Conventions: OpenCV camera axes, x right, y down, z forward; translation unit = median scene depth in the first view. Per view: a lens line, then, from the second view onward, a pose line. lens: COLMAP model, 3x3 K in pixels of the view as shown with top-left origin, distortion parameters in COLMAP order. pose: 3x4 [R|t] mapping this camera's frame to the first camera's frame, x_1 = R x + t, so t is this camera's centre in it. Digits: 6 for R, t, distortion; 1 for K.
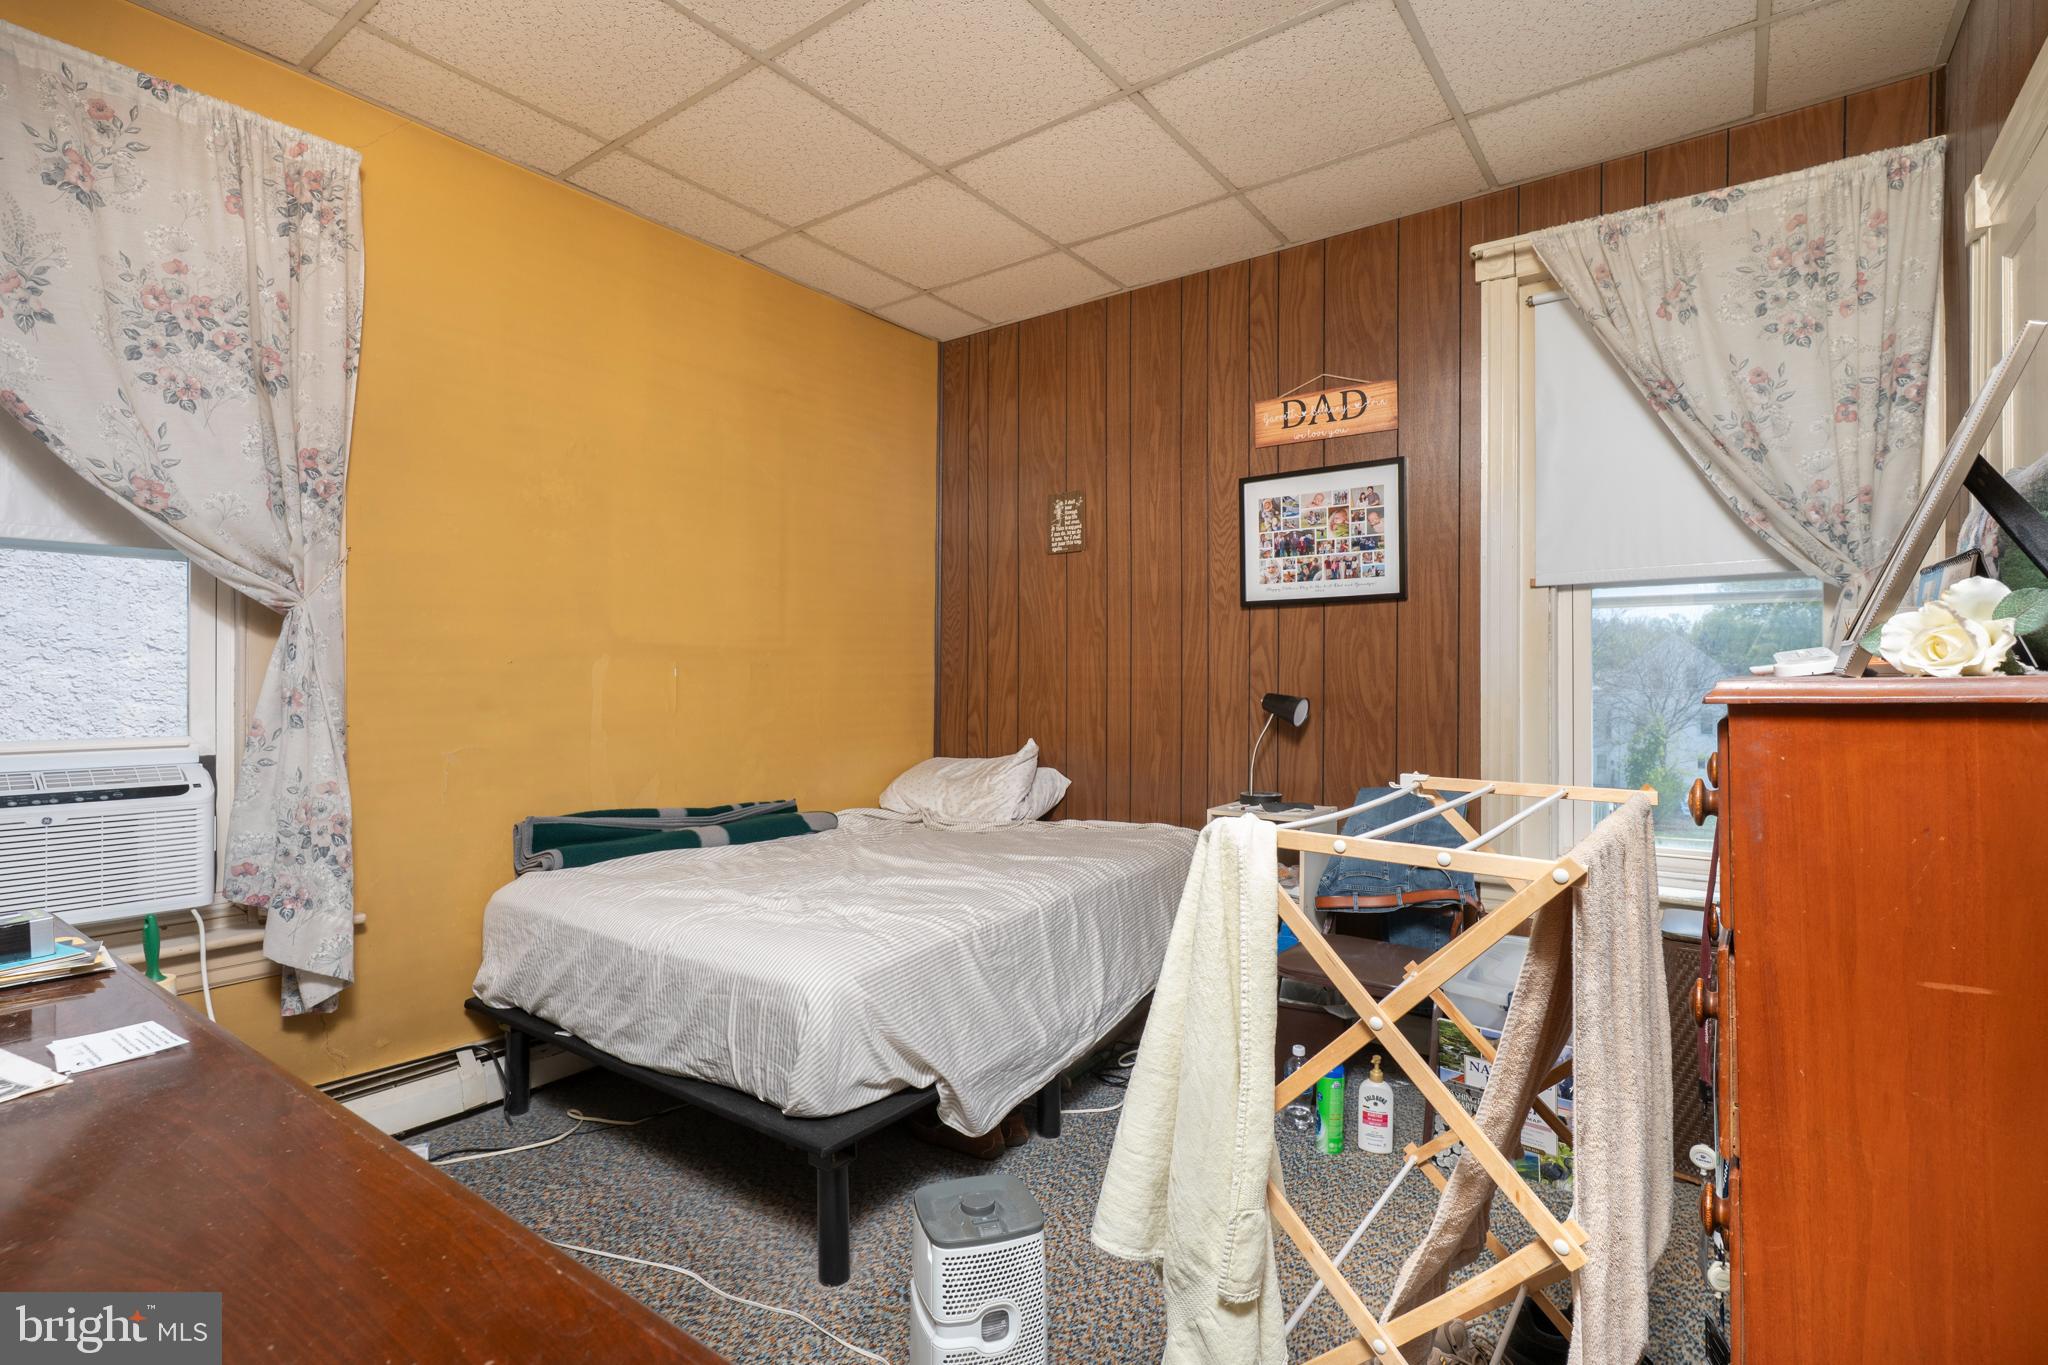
lens RADIAL K [[986.7, 0, 1026.2], [0, 986.7, 677.9], [0, 0, 1]] dist [-0.002925, 0.001980]
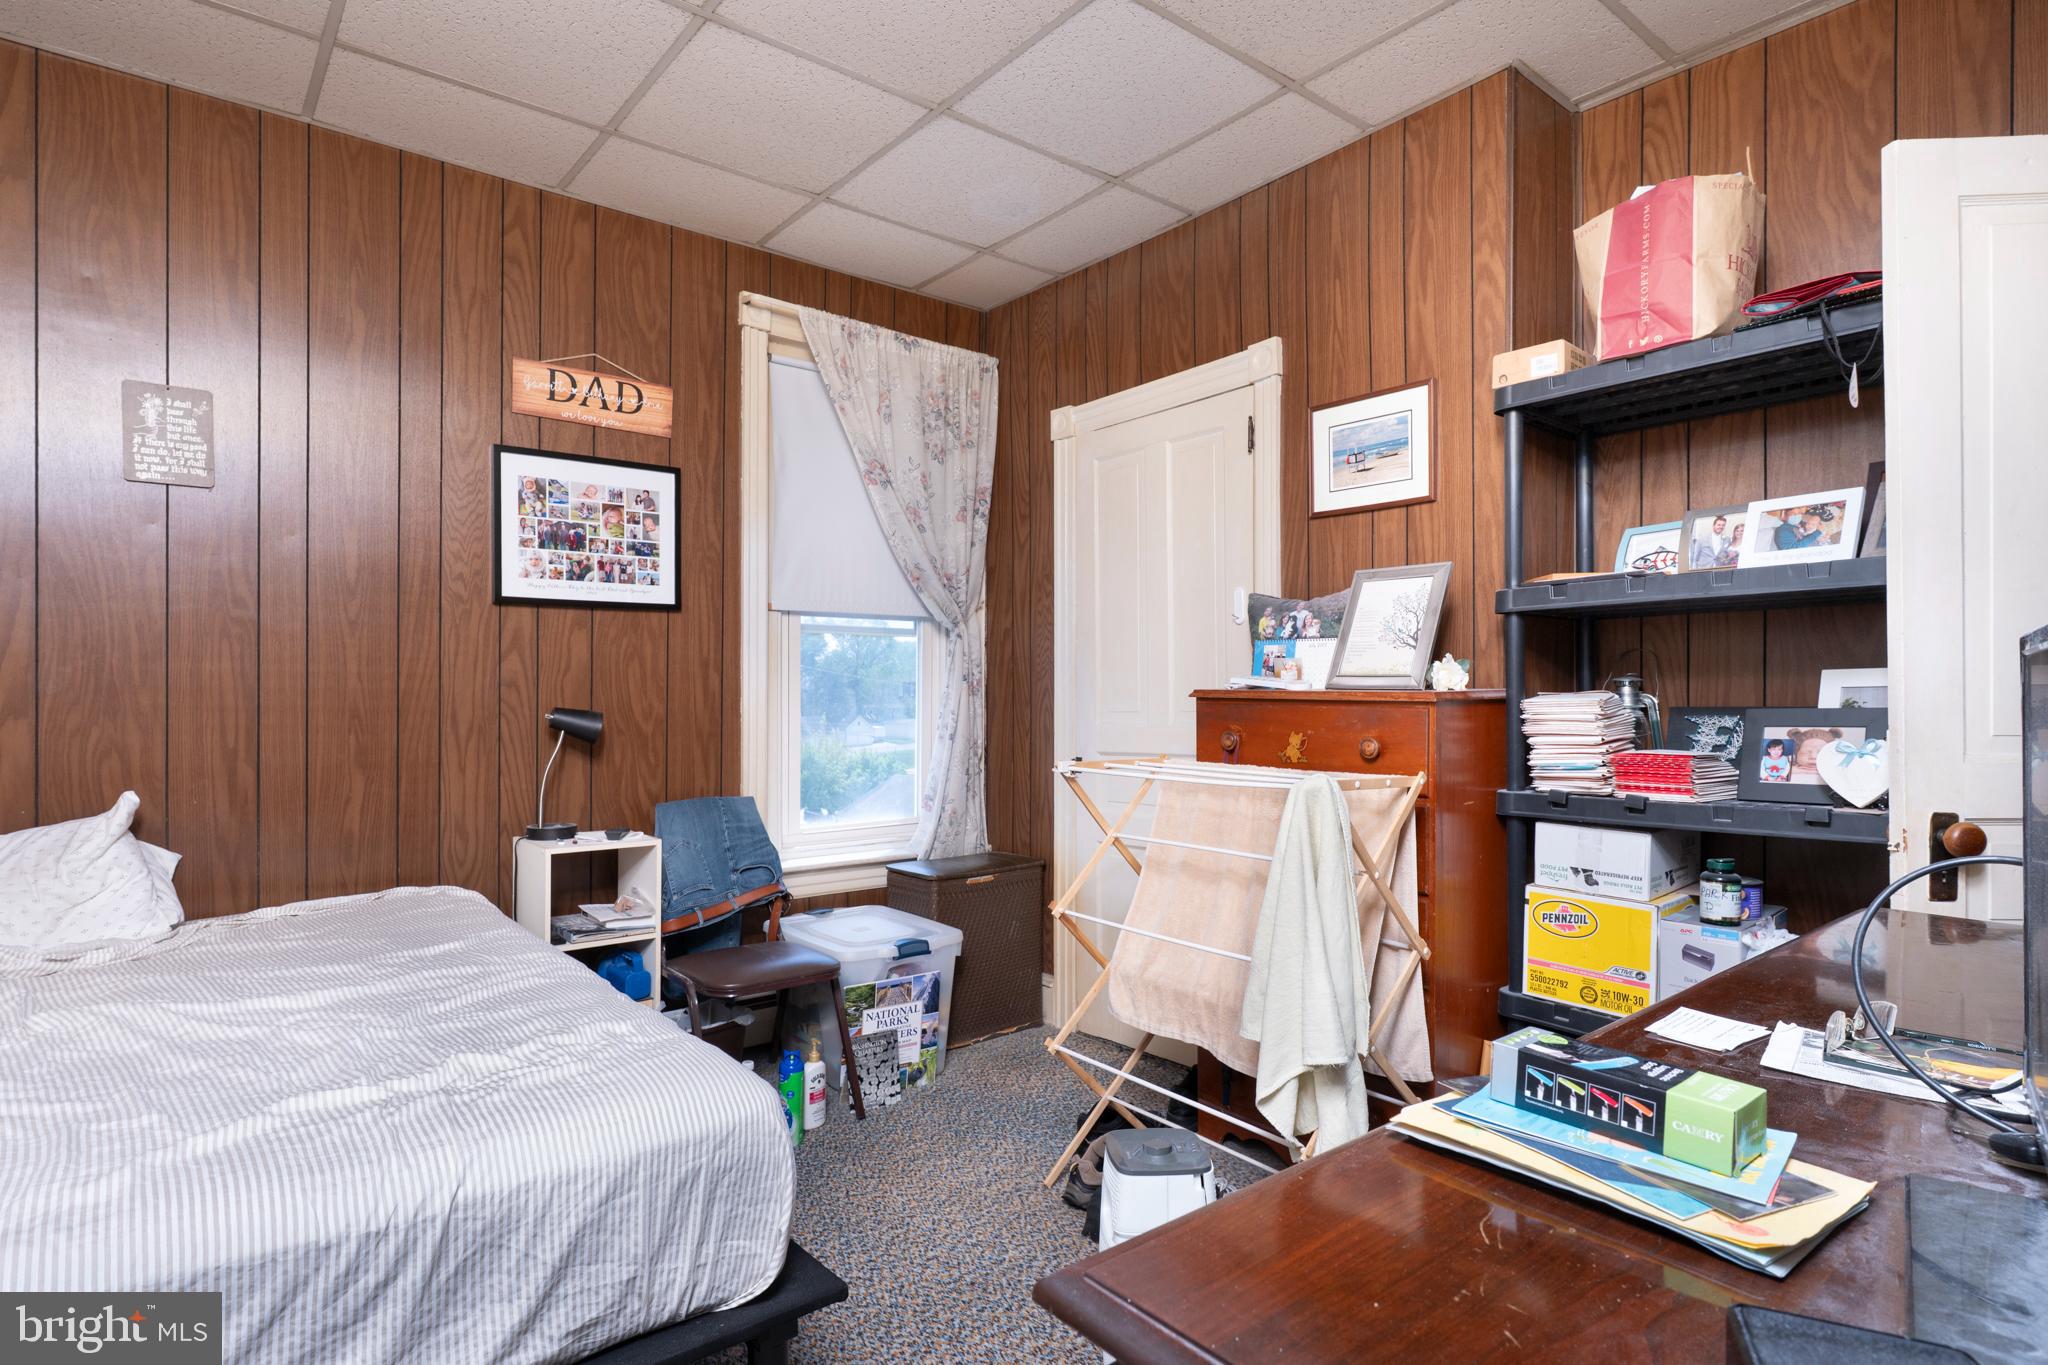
lens RADIAL K [[1077.2, 0, 1029.6], [0, 1077.2, 690.6], [0, 0, 1]] dist [-0.005122, -0.000708]
pose [[0.240272, -0.001996, 0.970704, -0.563208], [-0.007179, 0.999967, 0.003833, -0.005937], [-0.970679, -0.007890, 0.240250, 0.374817]]
